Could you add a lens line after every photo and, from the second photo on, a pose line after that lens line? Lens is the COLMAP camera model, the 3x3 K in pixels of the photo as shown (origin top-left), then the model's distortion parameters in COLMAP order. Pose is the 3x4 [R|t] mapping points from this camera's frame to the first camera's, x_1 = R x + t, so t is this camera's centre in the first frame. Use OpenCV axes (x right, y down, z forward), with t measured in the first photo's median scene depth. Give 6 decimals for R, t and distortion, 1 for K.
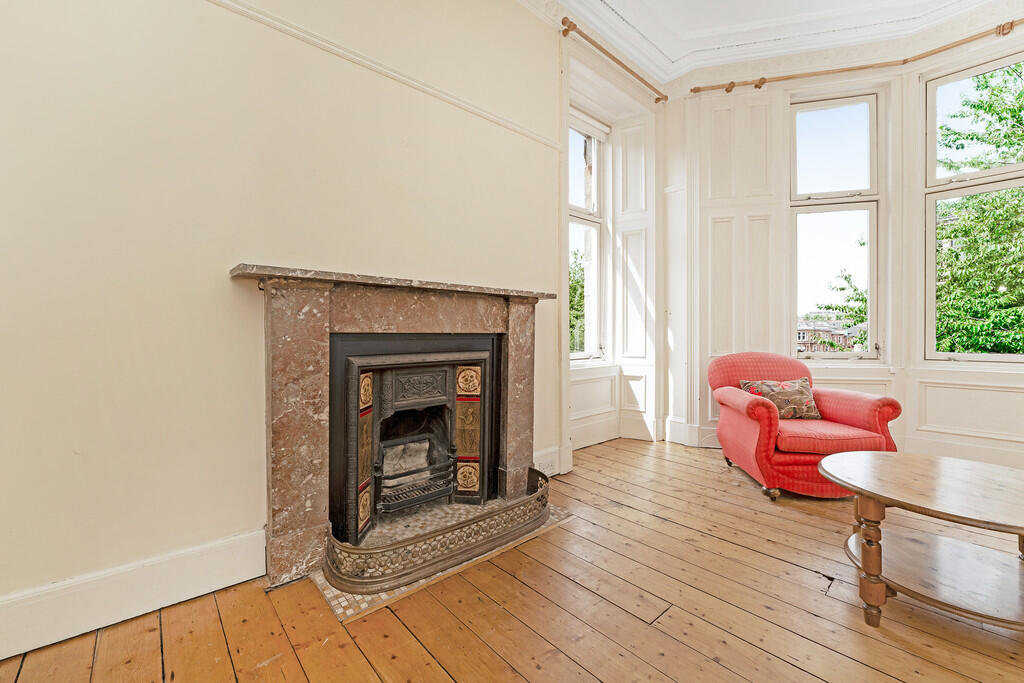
lens RADIAL K [[414.4, 0, 510.4], [0, 414.4, 333.8], [0, 0, 1]] dist [-0.000039, 0.000000]
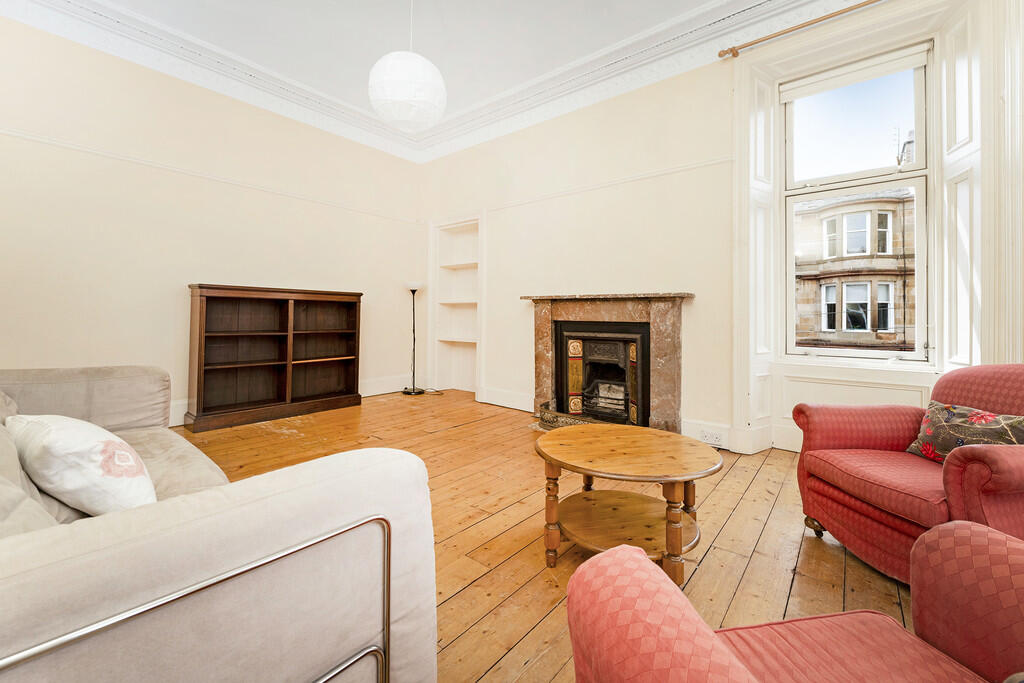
lens RADIAL K [[416.6, 0, 512.5], [0, 416.6, 311.3], [0, 0, 1]] dist [-0.000056, 0.000004]
pose [[0.156216, -0.012018, -0.987650, 1.390568], [-0.016578, 0.999753, -0.014788, -0.011405], [0.987584, 0.018683, 0.155979, 0.293302]]
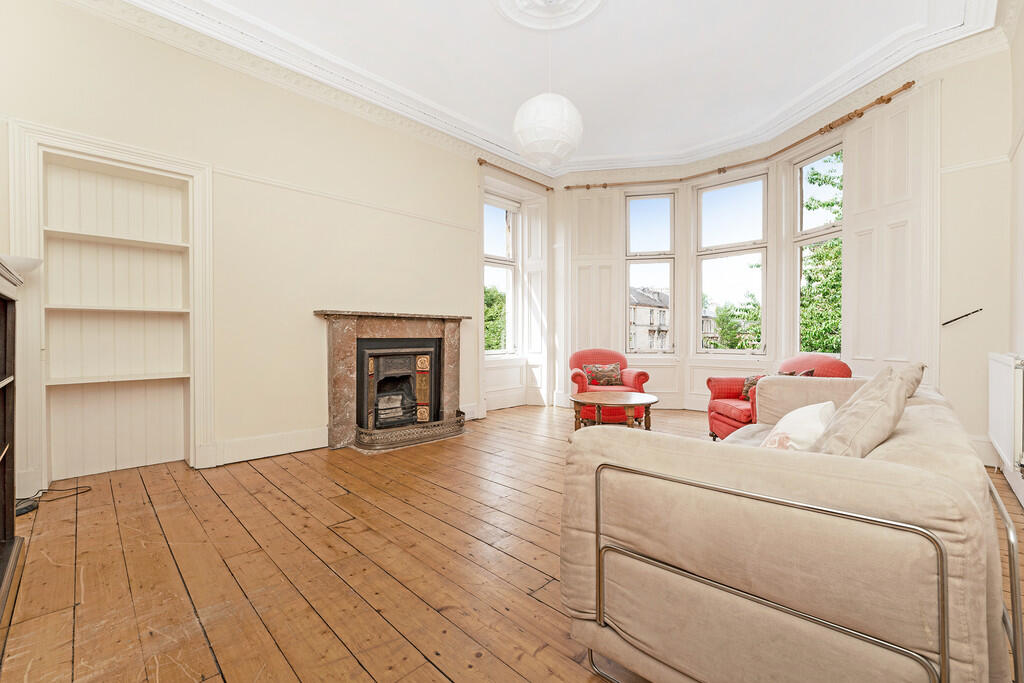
lens RADIAL K [[419.9, 0, 512.0], [0, 419.9, 341.5], [0, 0, 1]] dist [0.000434, 0.000037]
pose [[0.997585, -0.001264, 0.069451, 0.172082], [0.000465, 0.999933, 0.011531, -0.007312], [-0.069461, -0.011471, 0.997519, -0.944839]]
